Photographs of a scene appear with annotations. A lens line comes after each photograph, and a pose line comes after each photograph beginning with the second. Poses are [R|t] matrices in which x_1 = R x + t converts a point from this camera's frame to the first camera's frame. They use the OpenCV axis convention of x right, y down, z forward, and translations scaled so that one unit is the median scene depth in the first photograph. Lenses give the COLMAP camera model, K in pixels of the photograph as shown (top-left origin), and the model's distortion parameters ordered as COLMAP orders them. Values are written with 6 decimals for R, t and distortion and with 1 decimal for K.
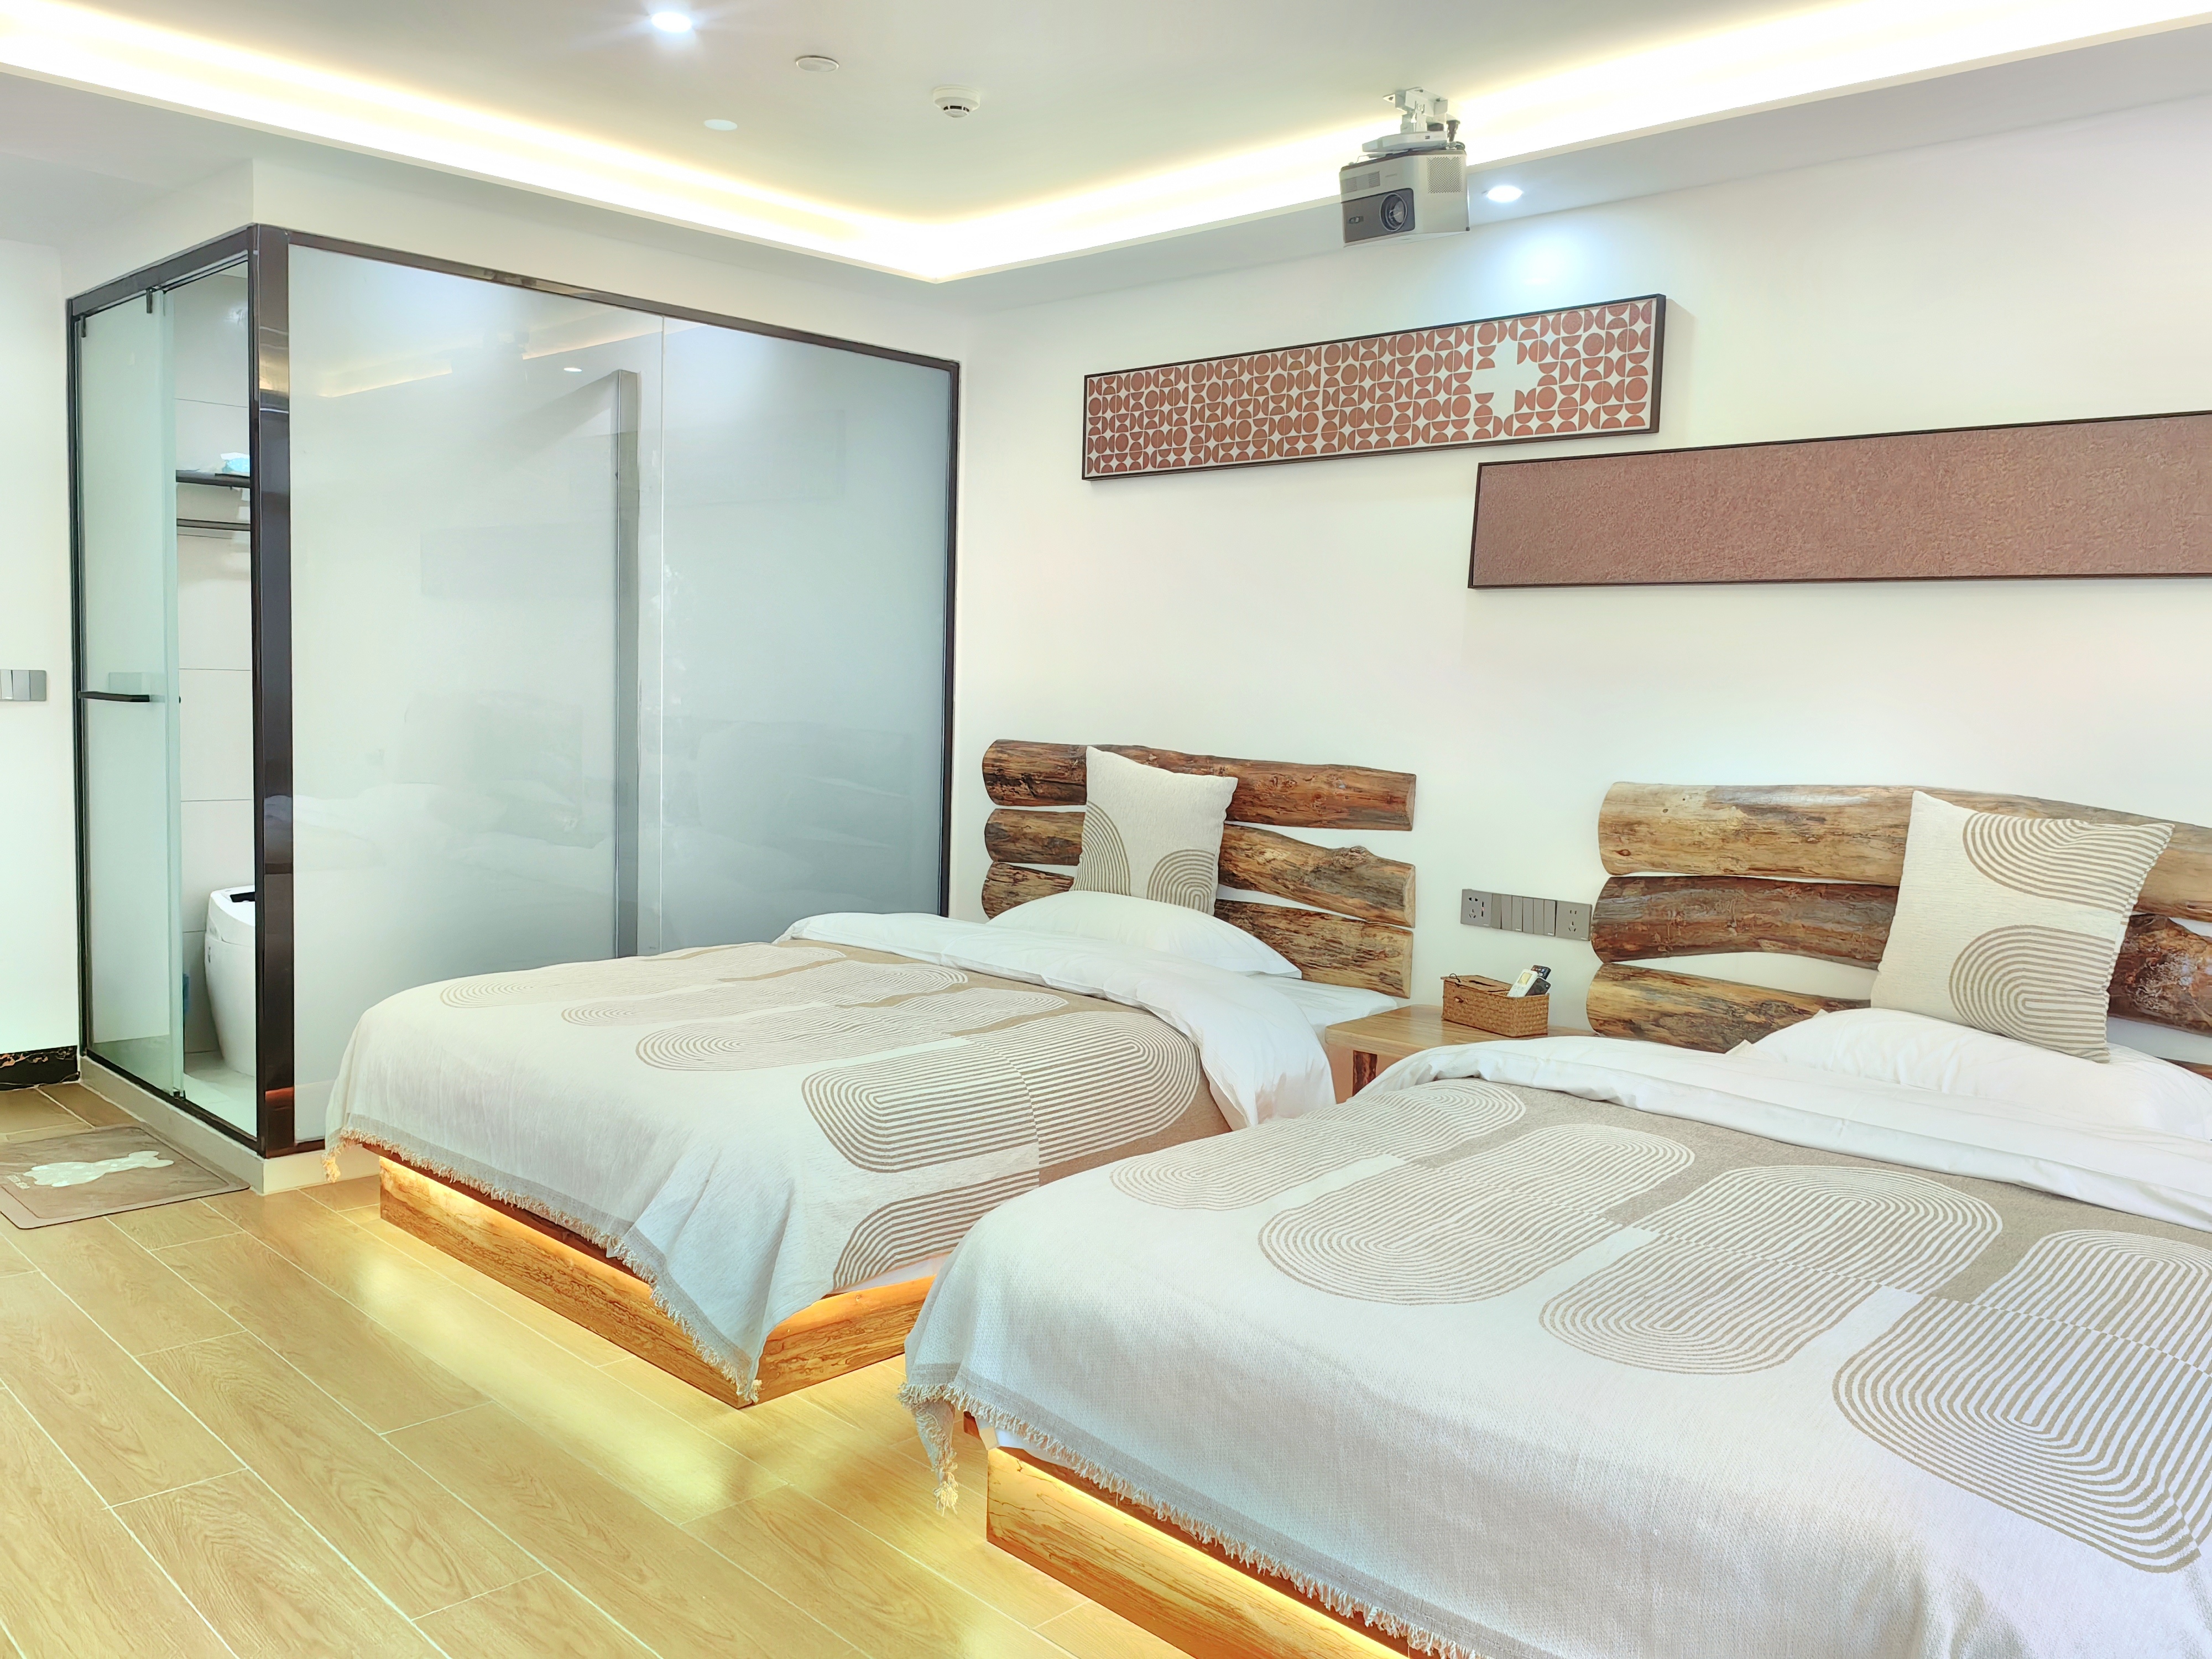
lens RADIAL K [[1736.5, 0, 1106.5], [0, 1736.5, 828.6], [0, 0, 1]] dist [-0.004587, -0.008077]
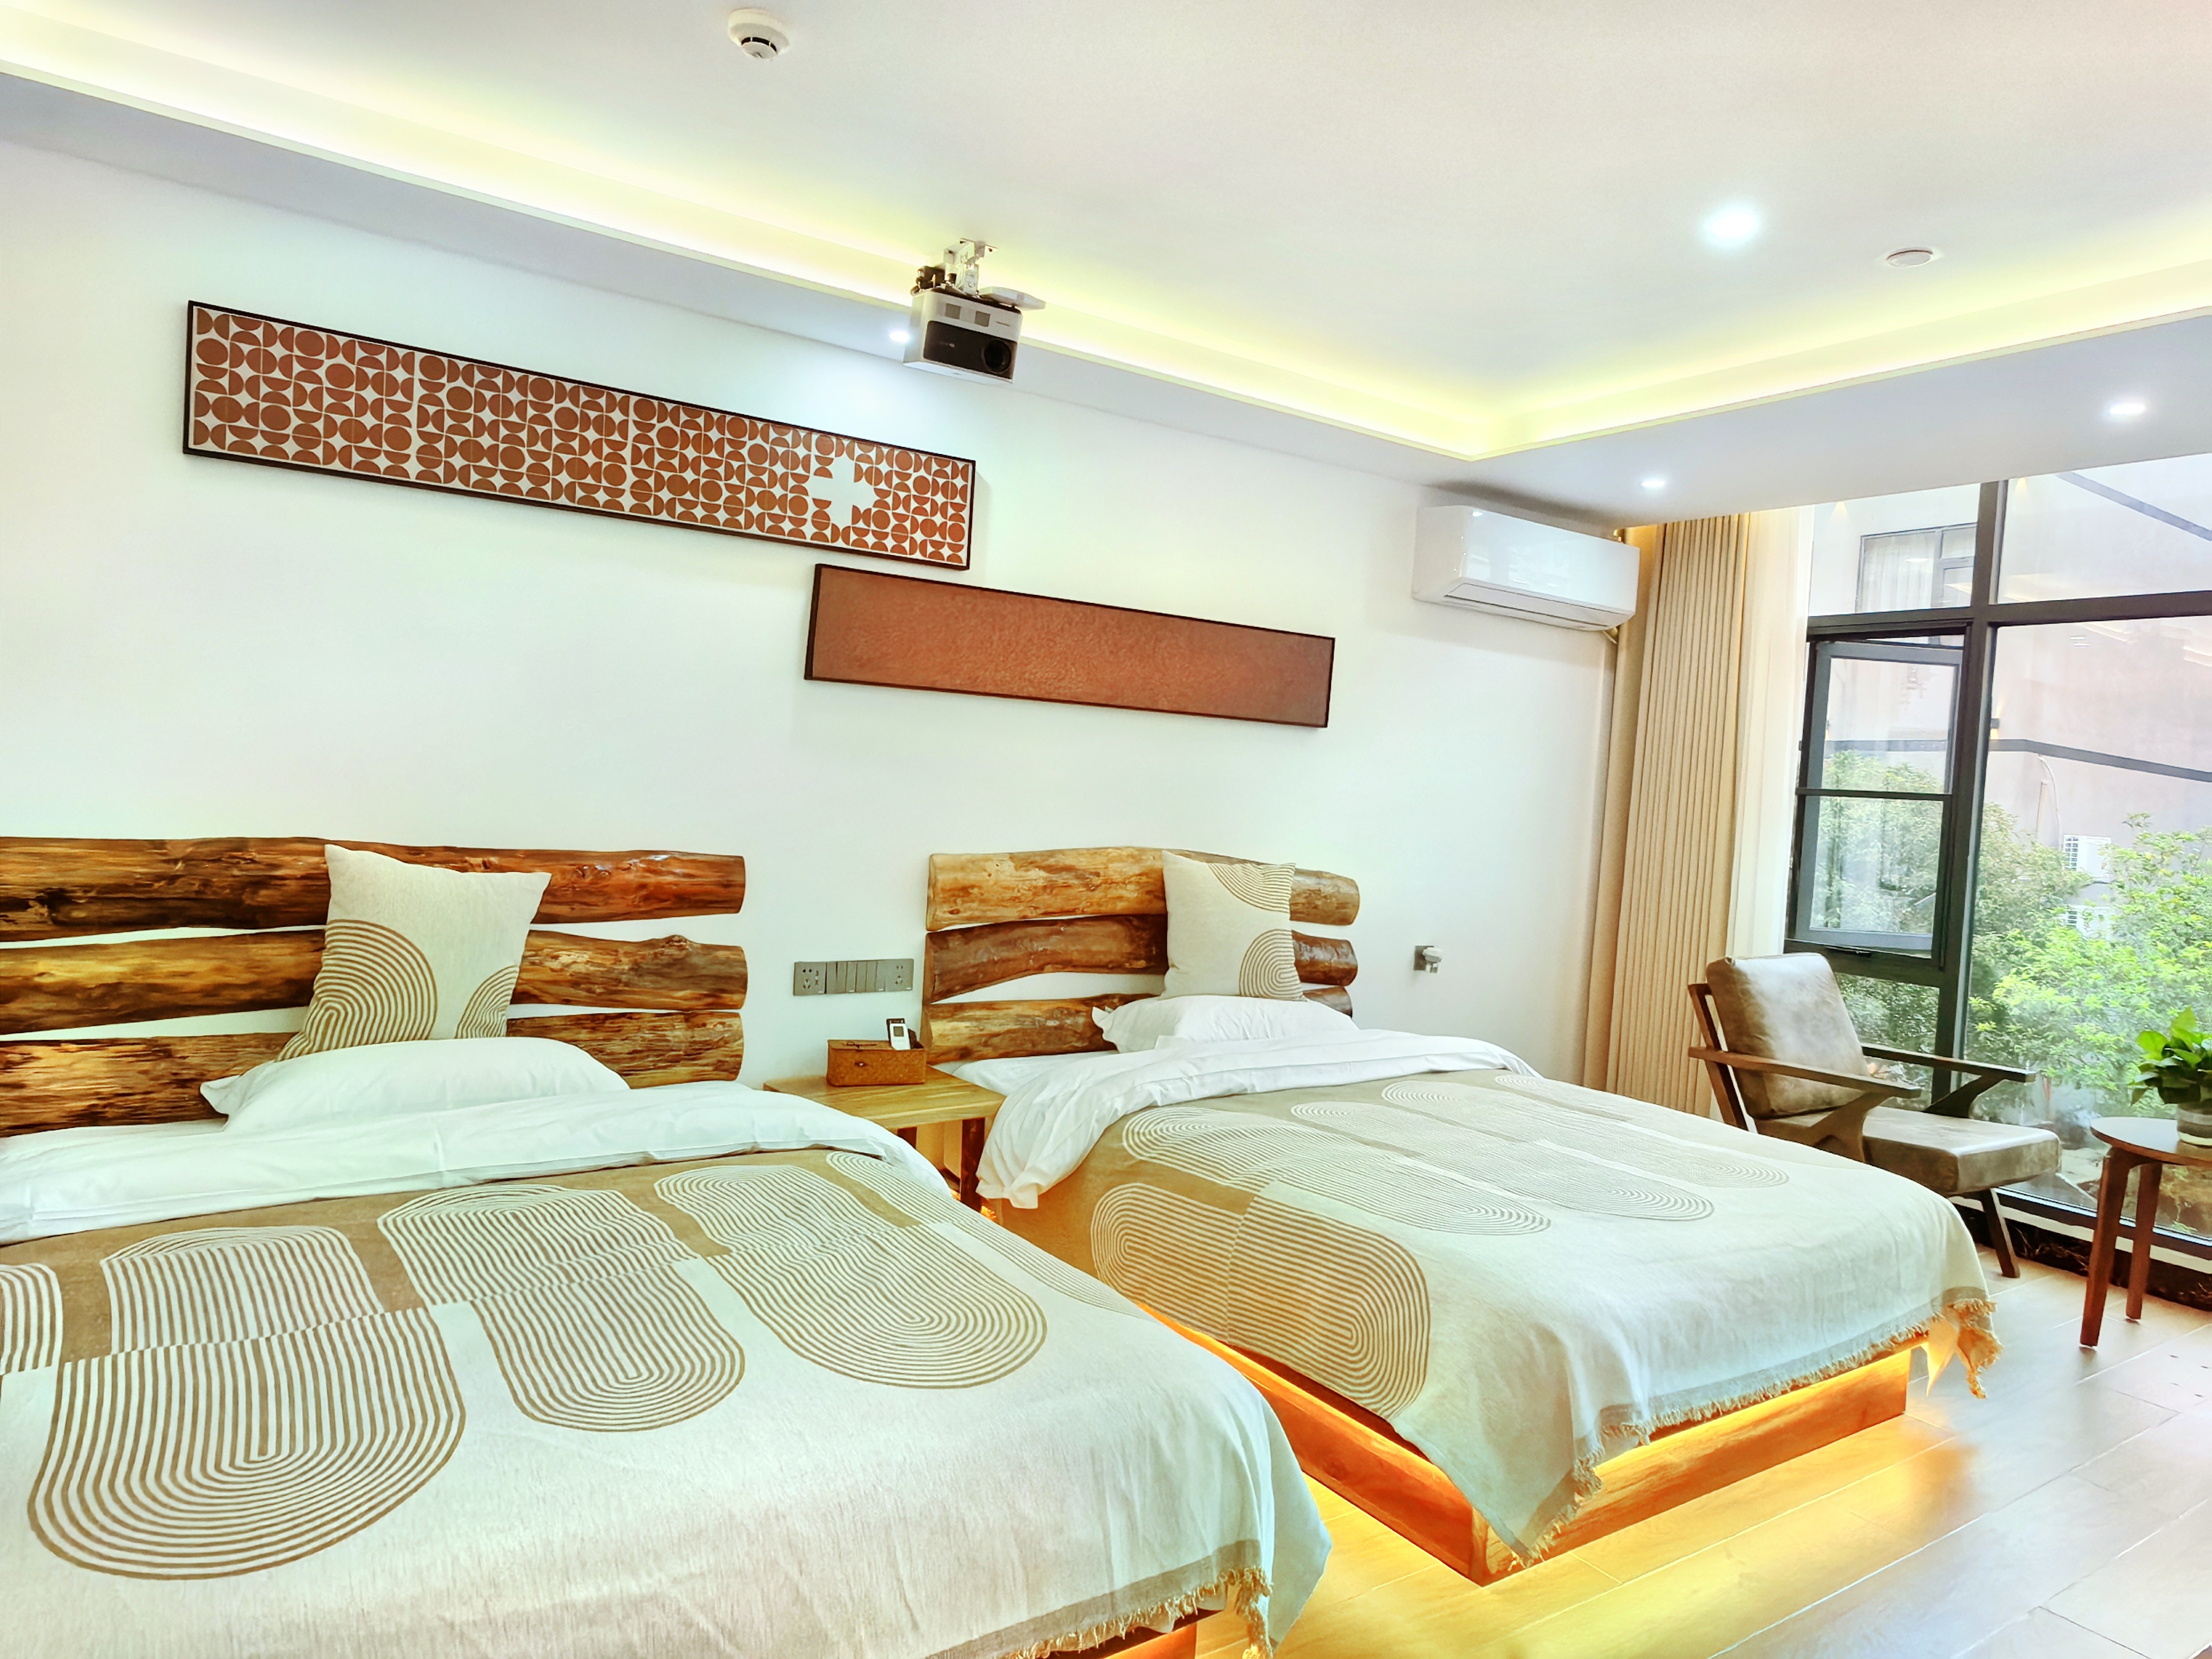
lens RADIAL K [[1434.1, 0, 1106.8], [0, 1434.1, 795.8], [0, 0, 1]] dist [0.005614, 0.001805]
pose [[0.165292, -0.032234, 0.985718, -0.632609], [0.033042, 0.999086, 0.027131, -0.085549], [-0.985691, 0.028086, 0.166205, 0.682104]]
